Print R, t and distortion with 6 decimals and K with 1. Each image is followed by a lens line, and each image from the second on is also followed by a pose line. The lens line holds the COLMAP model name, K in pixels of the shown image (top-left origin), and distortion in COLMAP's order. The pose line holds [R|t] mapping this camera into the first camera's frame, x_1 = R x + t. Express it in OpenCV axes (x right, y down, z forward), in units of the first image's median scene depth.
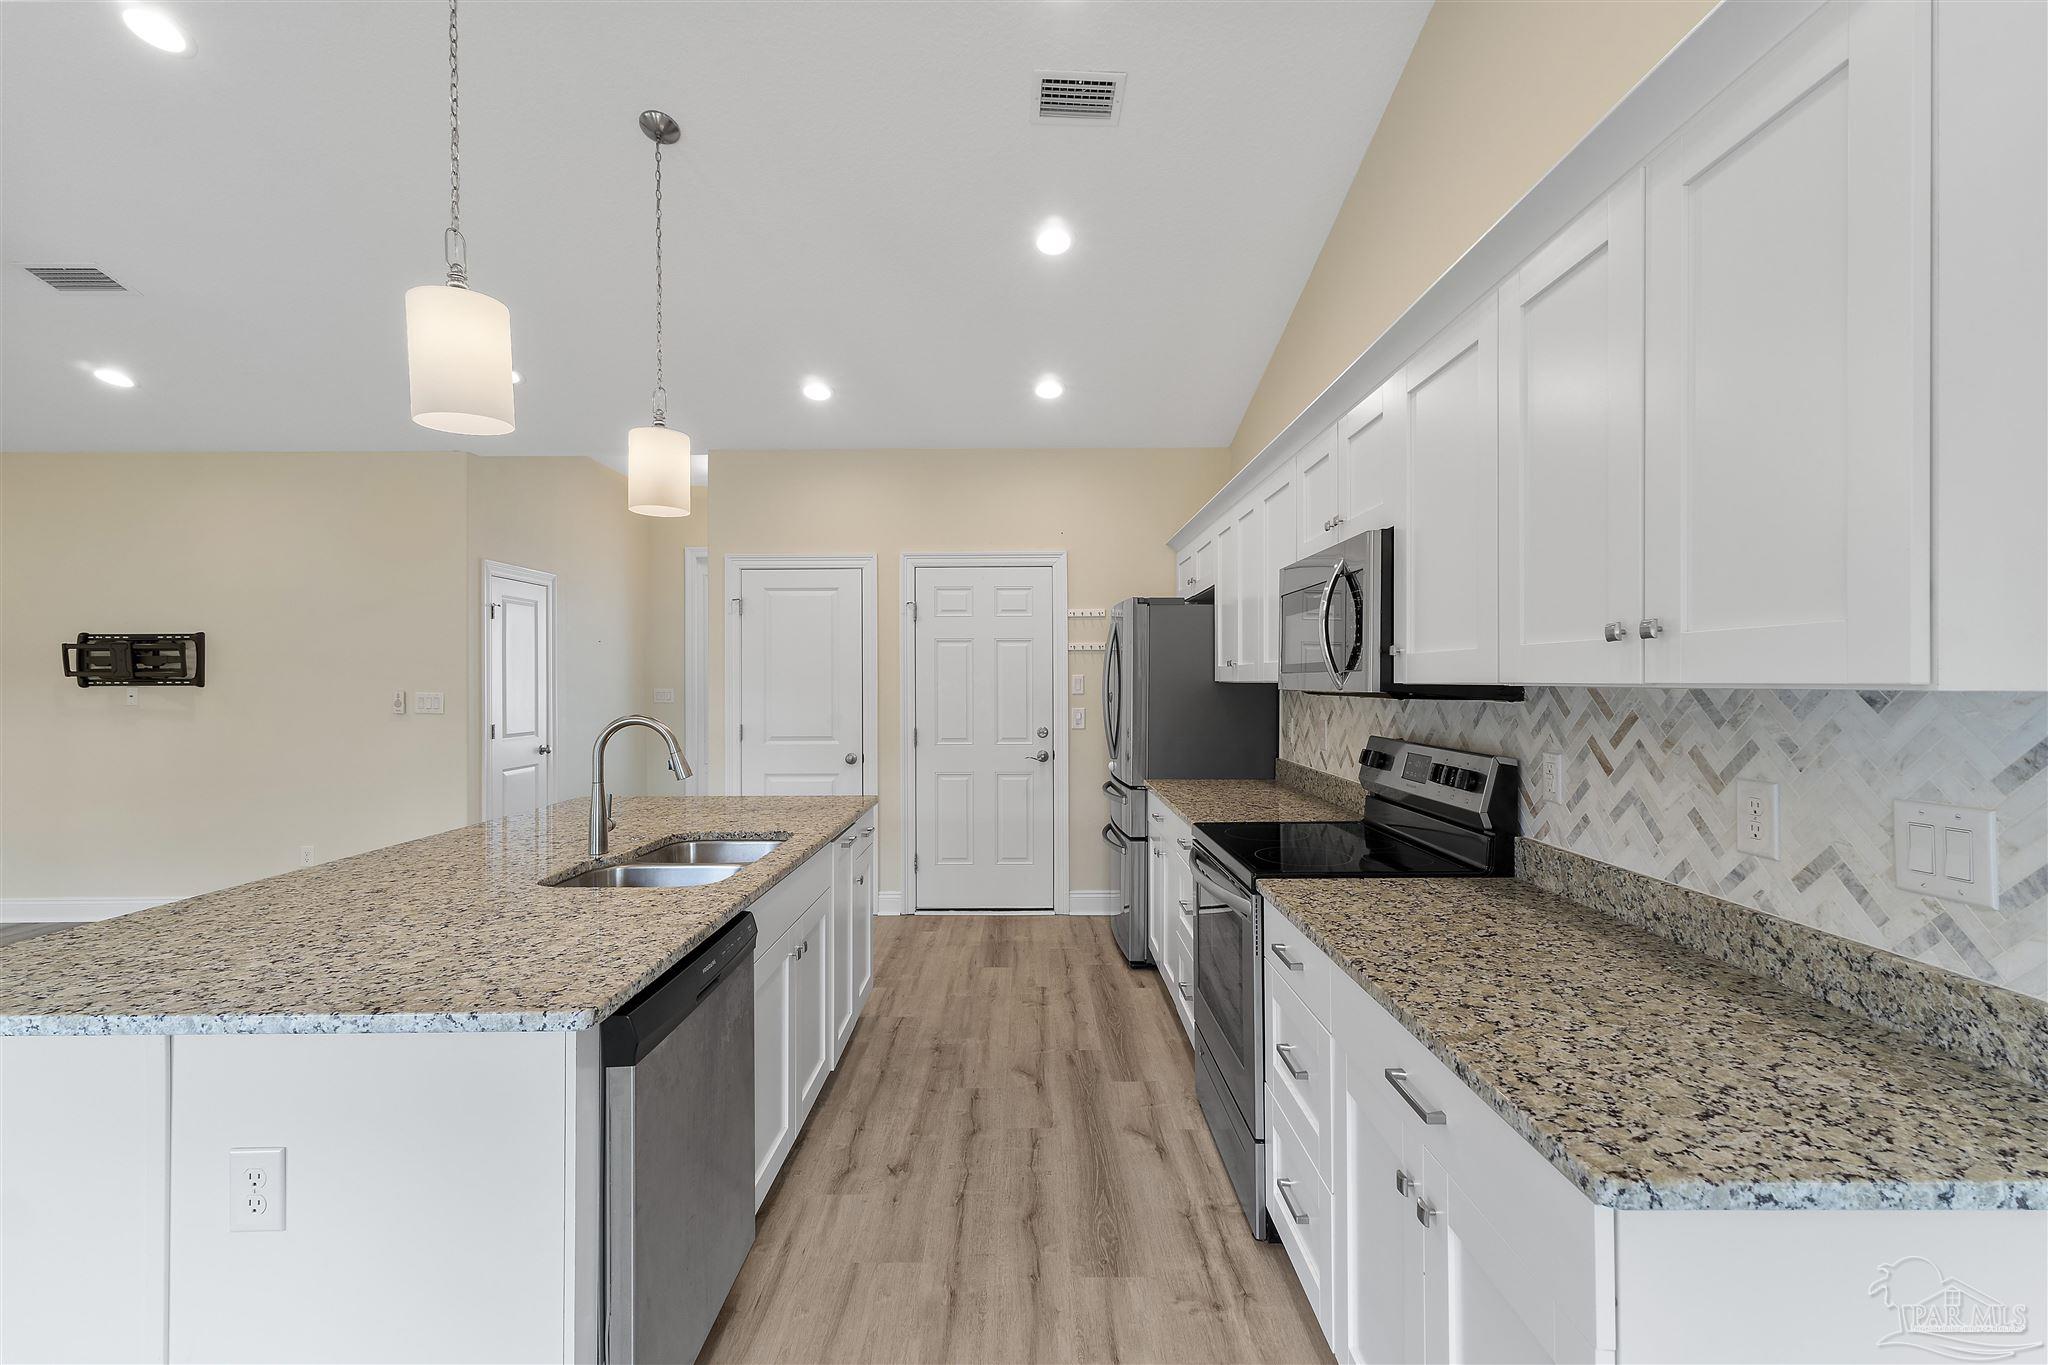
lens RADIAL K [[862.3, 0, 1034.3], [0, 862.3, 676.4], [0, 0, 1]] dist [0.004717, 0.000976]
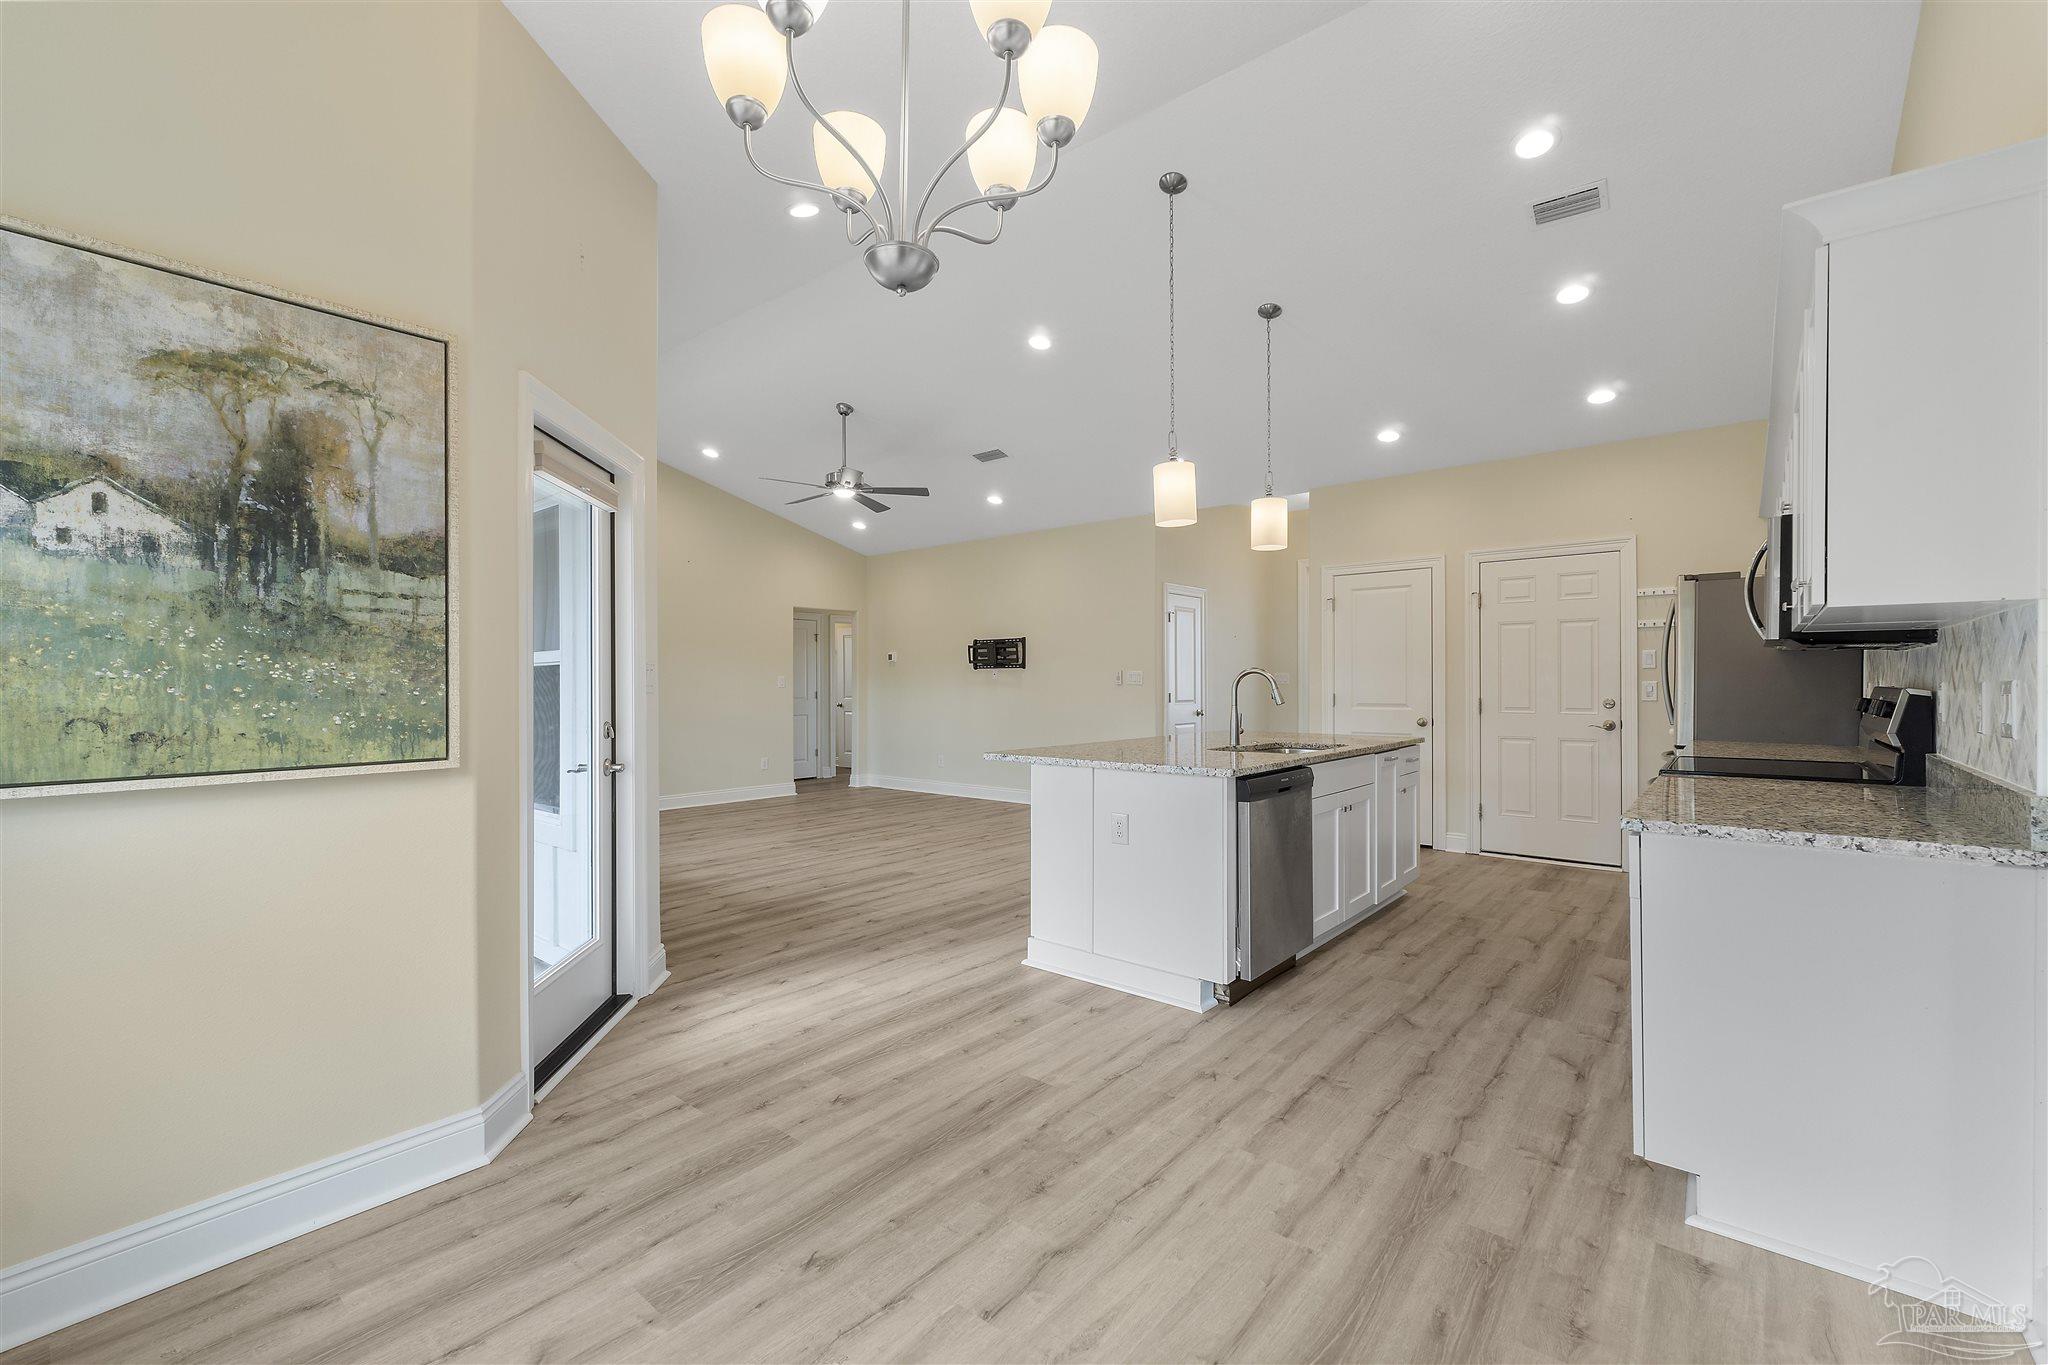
lens RADIAL K [[862.3, 0, 1019.1], [0, 862.3, 680.2], [0, 0, 1]] dist [0.004717, 0.000976]
pose [[0.757154, 0.000672, -0.653236, 0.383161], [0.001329, 0.999996, 0.002569, 0.075367], [0.653235, -0.002813, 0.757150, -0.762724]]
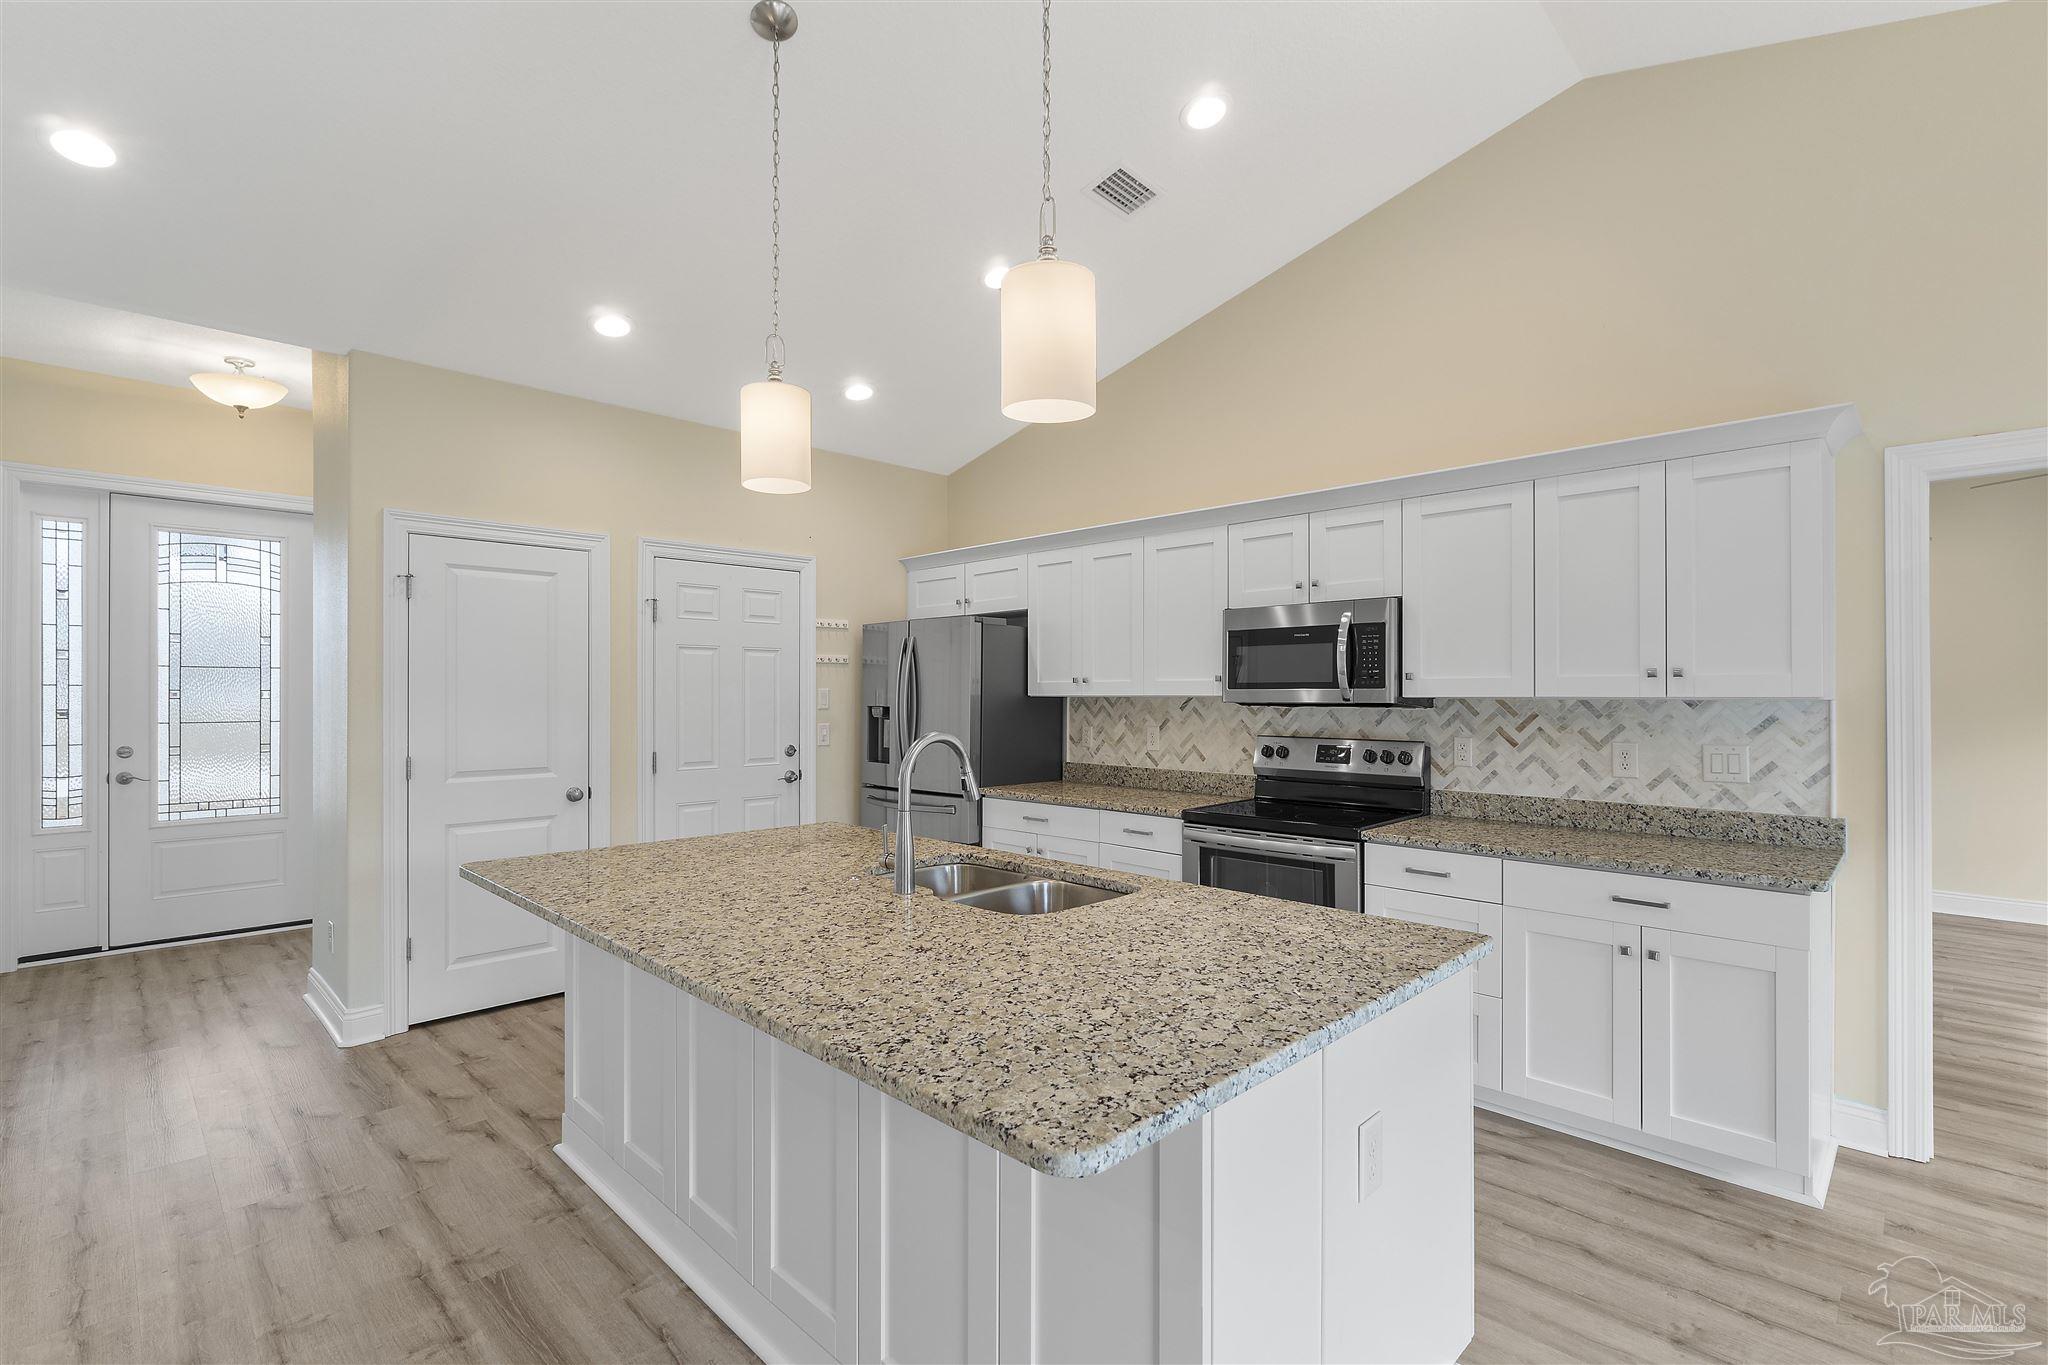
lens RADIAL K [[934.7, 0, 1023.7], [0, 934.7, 686.5], [0, 0, 1]] dist [-0.004153, 0.000272]
pose [[0.705213, 0.007745, 0.708954, -1.258328], [-0.005234, 0.999970, -0.005718, 0.002153], [-0.708977, 0.000321, 0.705232, 0.291065]]
